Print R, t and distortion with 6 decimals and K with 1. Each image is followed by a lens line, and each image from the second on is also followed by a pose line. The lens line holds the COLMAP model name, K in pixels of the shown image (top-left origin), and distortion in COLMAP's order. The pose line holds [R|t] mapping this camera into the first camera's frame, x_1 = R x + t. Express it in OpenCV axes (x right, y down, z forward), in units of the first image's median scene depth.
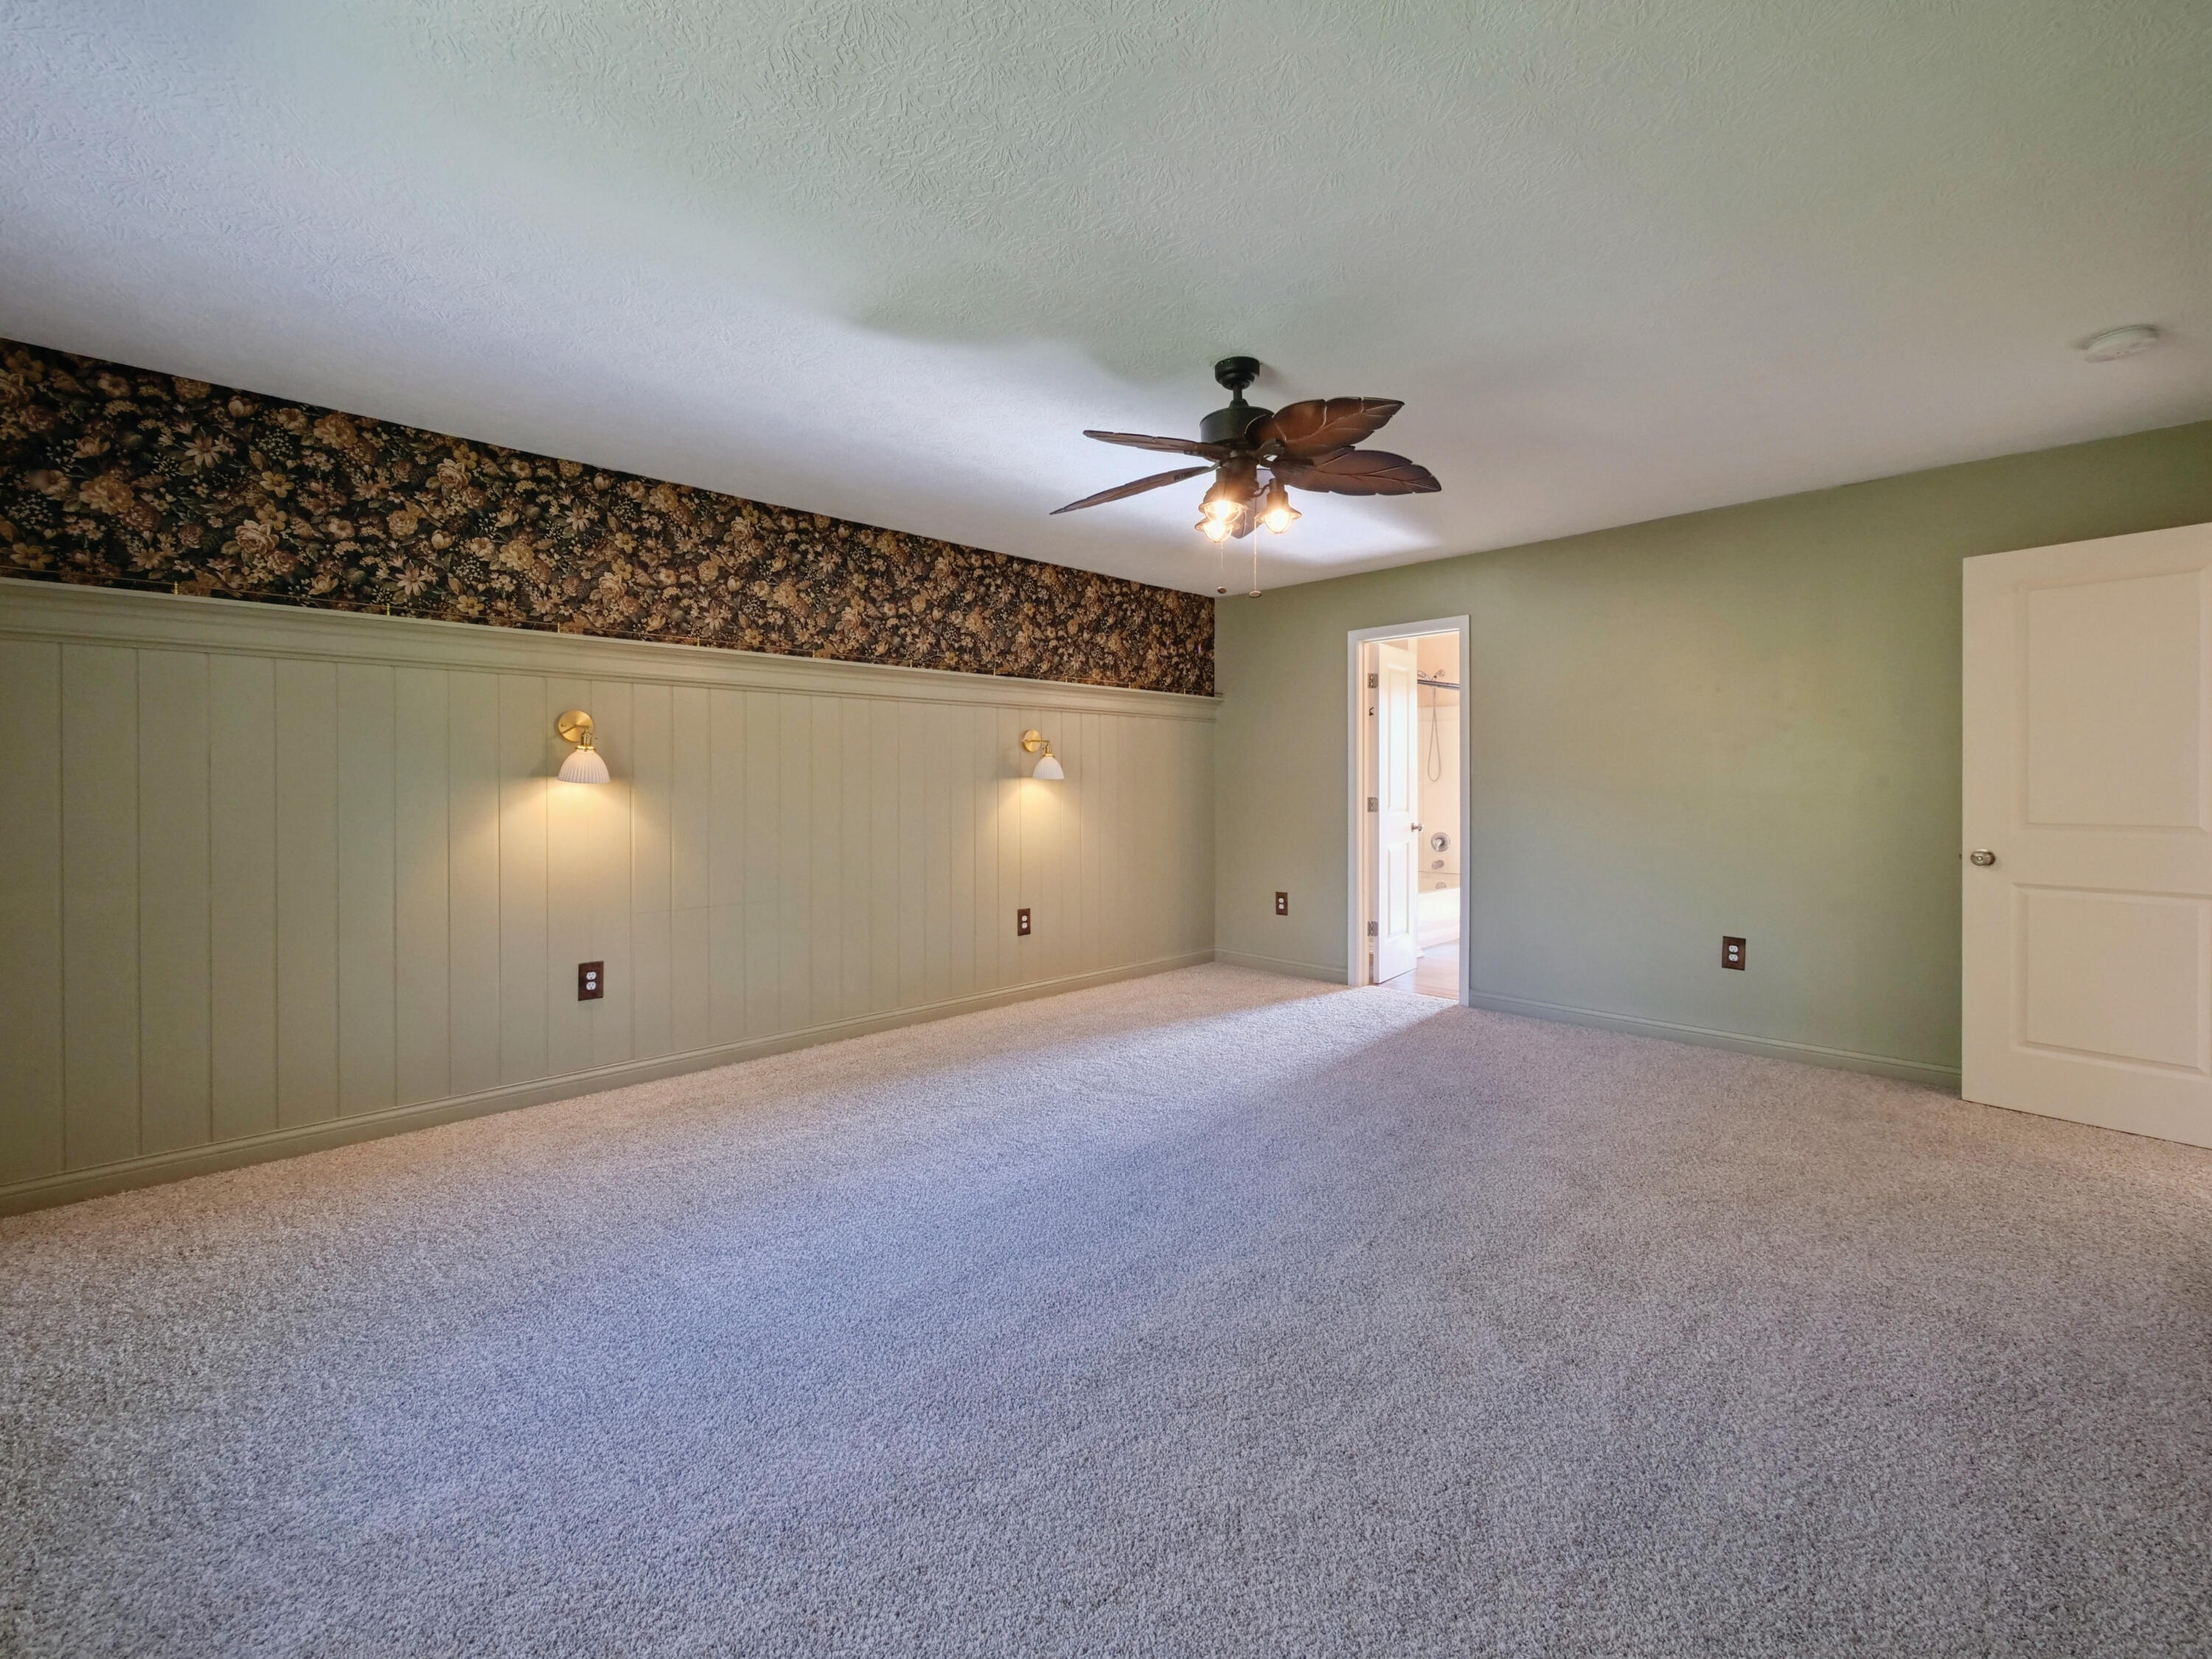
lens RADIAL K [[949.7, 0, 1119.6], [0, 949.7, 816.8], [0, 0, 1]] dist [-0.006875, 0.001024]
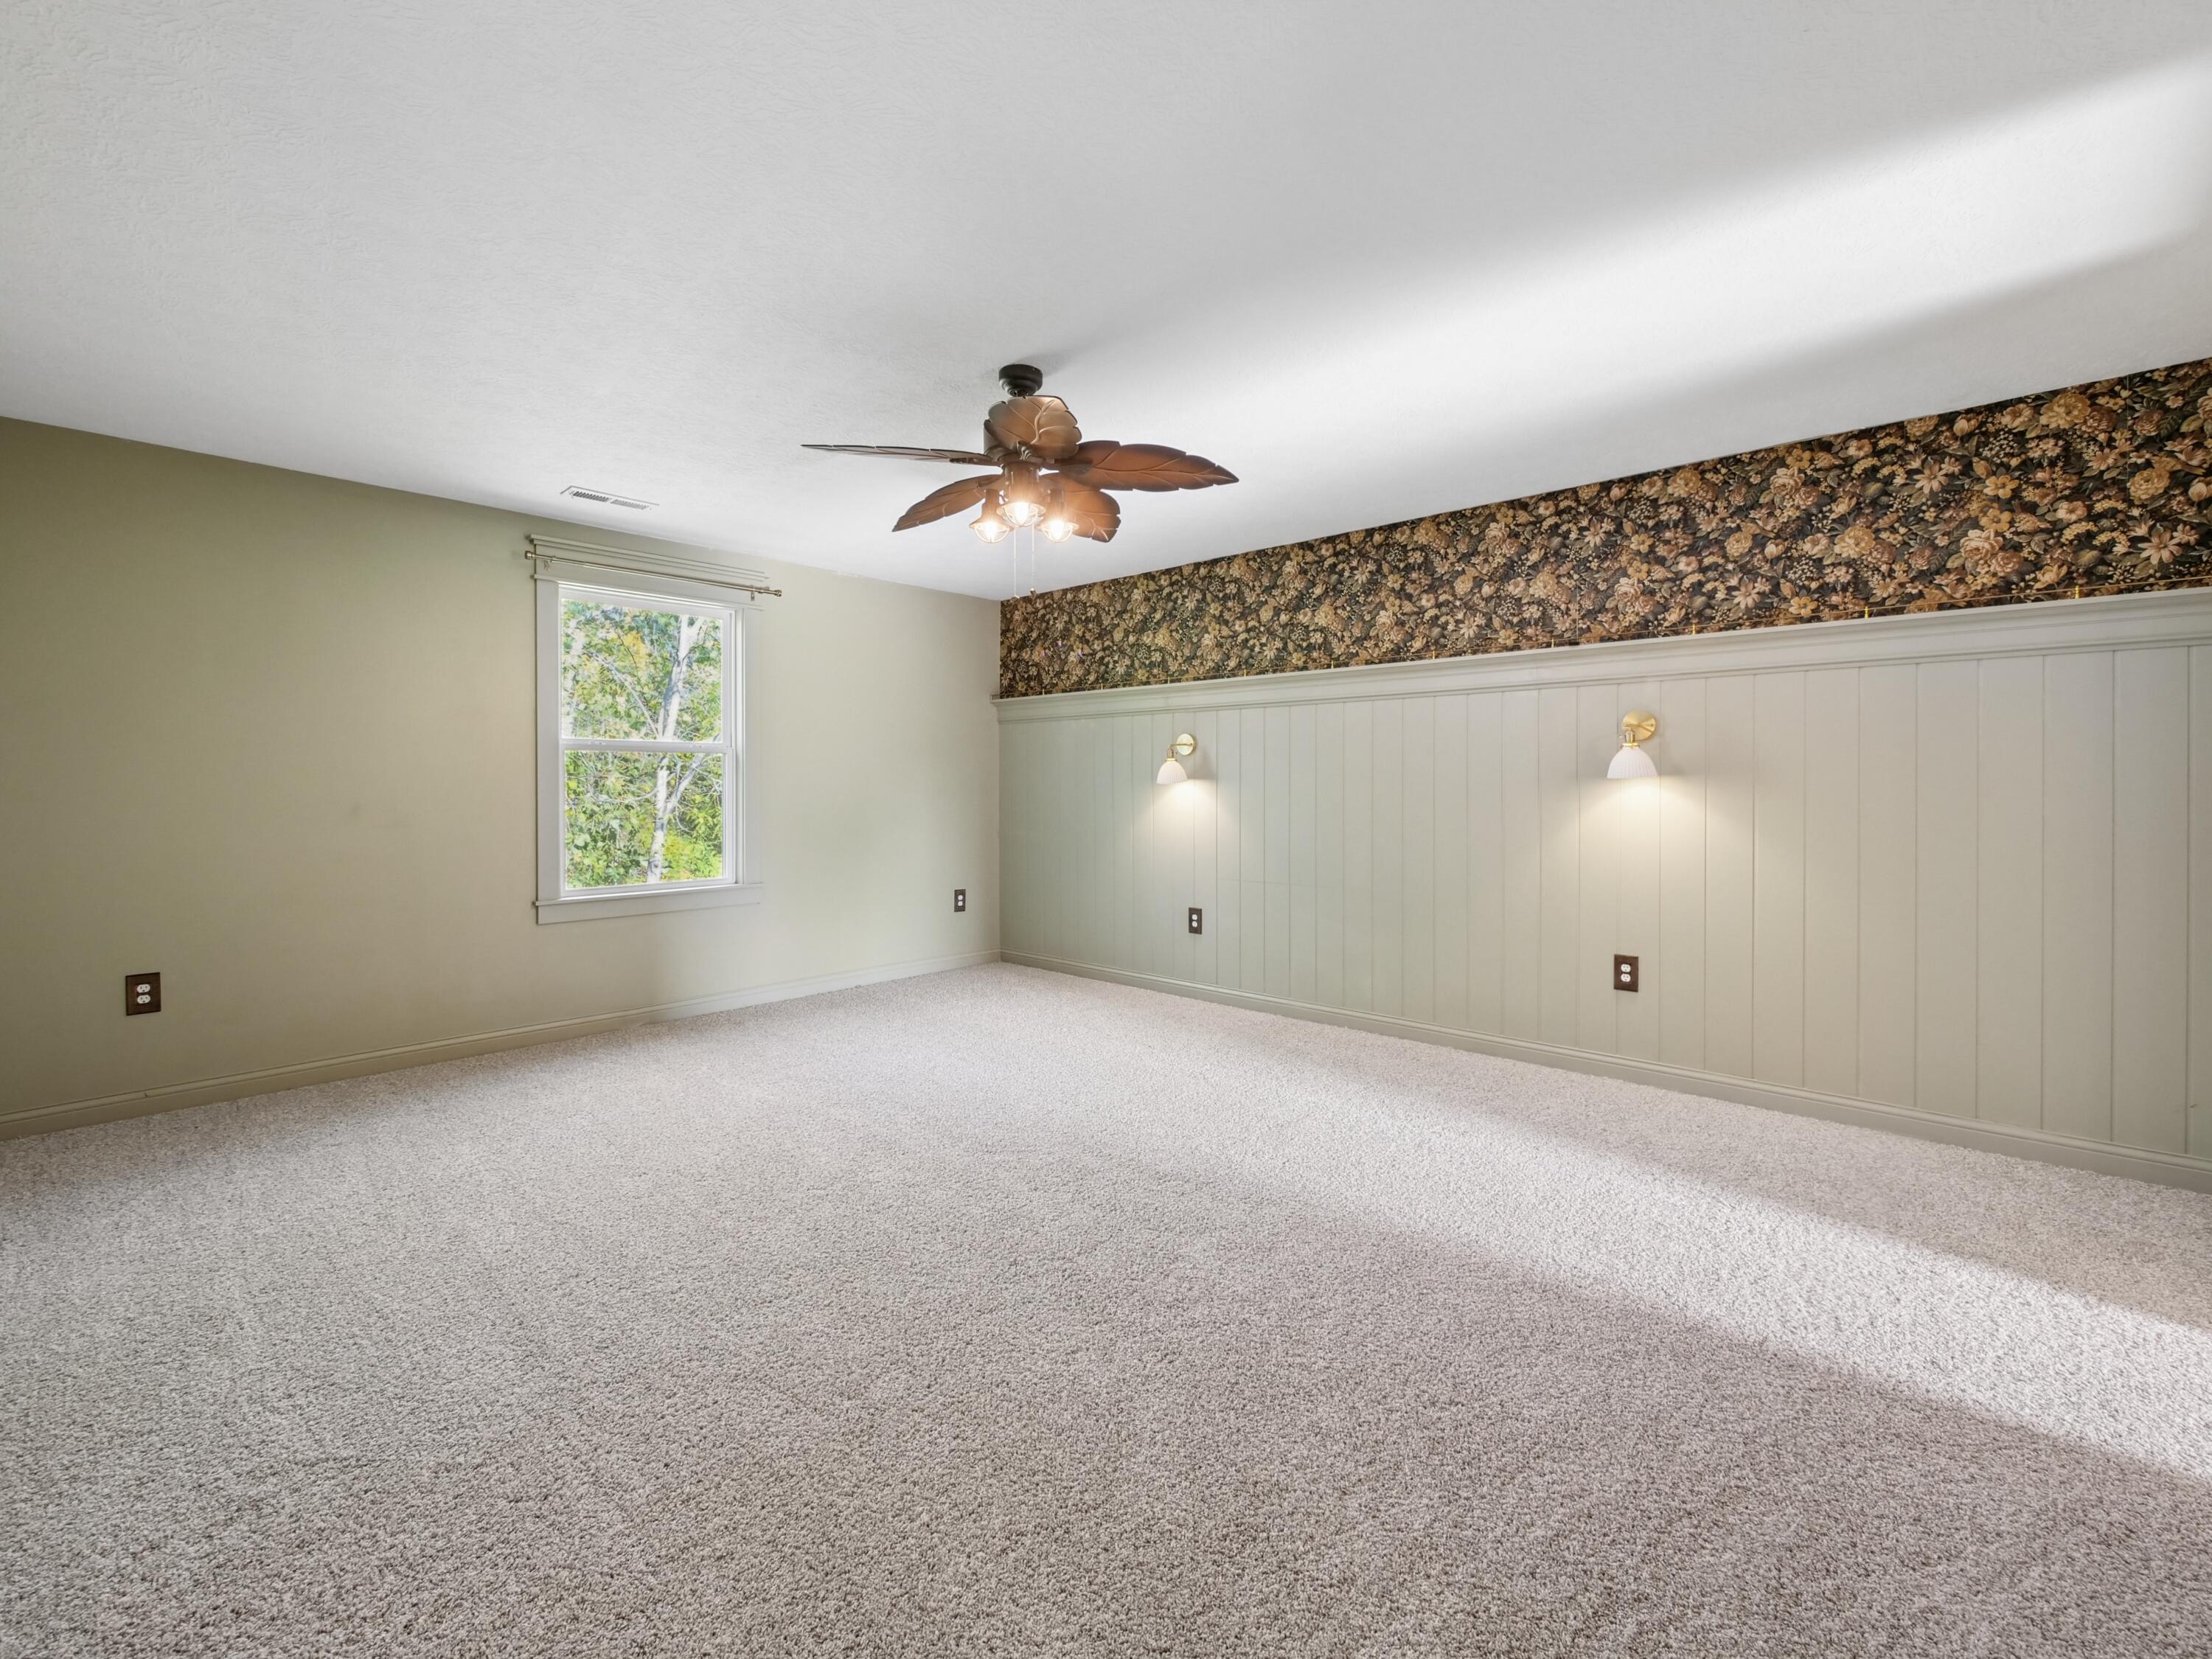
lens RADIAL K [[885.7, 0, 1119.1], [0, 885.7, 810.4], [0, 0, 1]] dist [0.003198, -0.000249]
pose [[0.072772, 0.031063, -0.996865, 0.550800], [-0.034546, 0.998994, 0.028608, -0.020759], [0.996750, 0.032356, 0.073771, 0.557385]]
